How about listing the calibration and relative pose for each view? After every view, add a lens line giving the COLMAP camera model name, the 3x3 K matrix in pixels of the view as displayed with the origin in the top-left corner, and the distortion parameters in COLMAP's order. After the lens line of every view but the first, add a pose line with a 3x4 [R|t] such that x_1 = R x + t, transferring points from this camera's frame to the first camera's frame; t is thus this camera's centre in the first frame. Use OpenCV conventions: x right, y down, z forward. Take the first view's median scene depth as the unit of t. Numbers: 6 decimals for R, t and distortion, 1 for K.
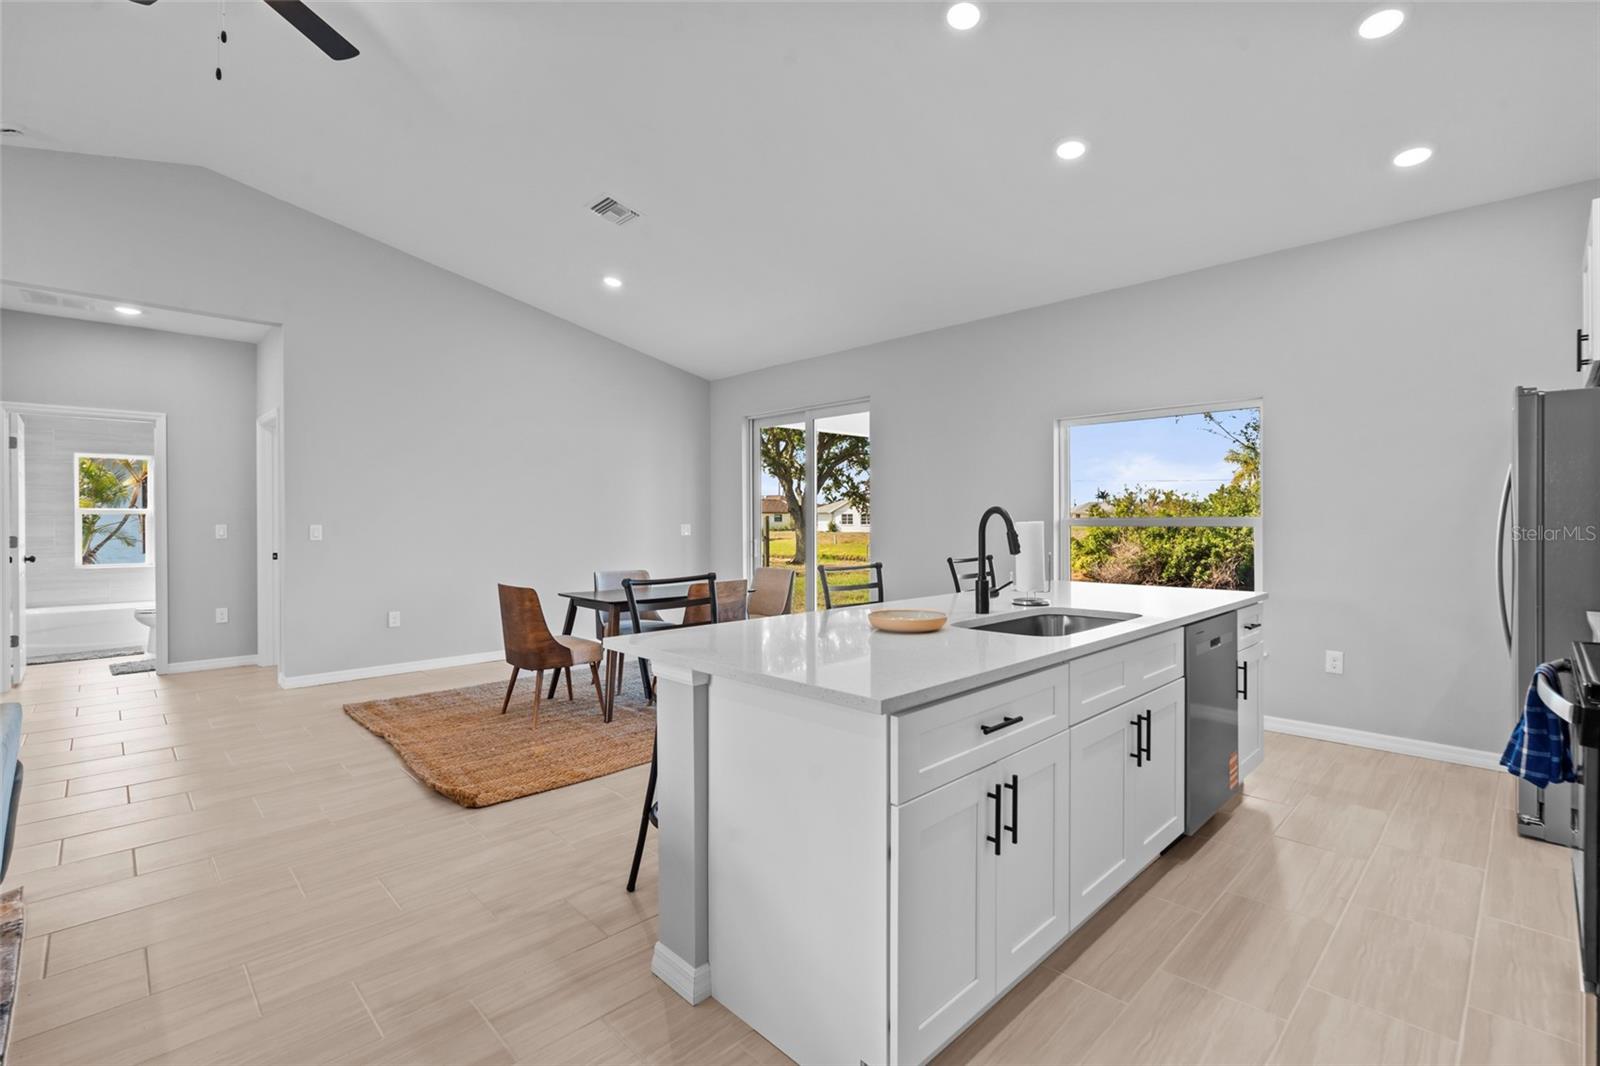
lens RADIAL K [[718.1, 0, 805.1], [0, 718.1, 524.7], [0, 0, 1]] dist [-0.008524, 0.003458]
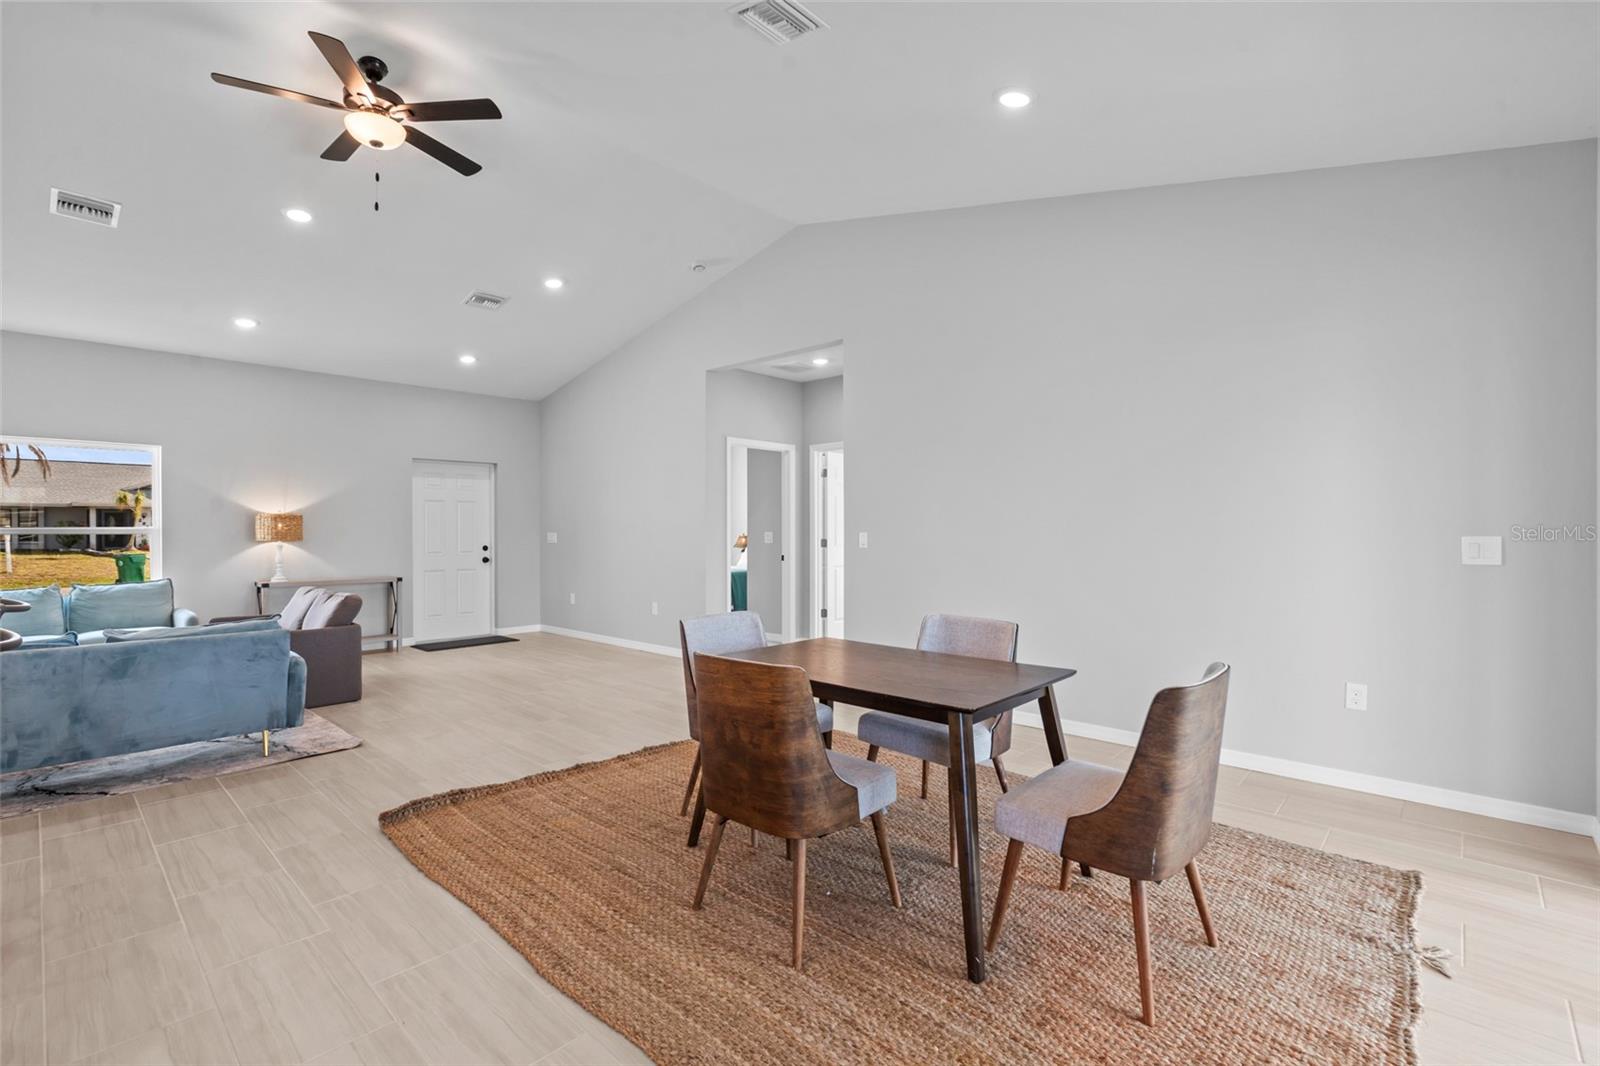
lens RADIAL K [[718.1, 0, 804.0], [0, 718.1, 531.2], [0, 0, 1]] dist [-0.008524, 0.003458]
pose [[0.048577, 0.004576, -0.998809, 0.227865], [-0.003816, 0.999983, 0.004396, -0.003751], [0.998812, 0.003598, 0.048594, 0.657255]]
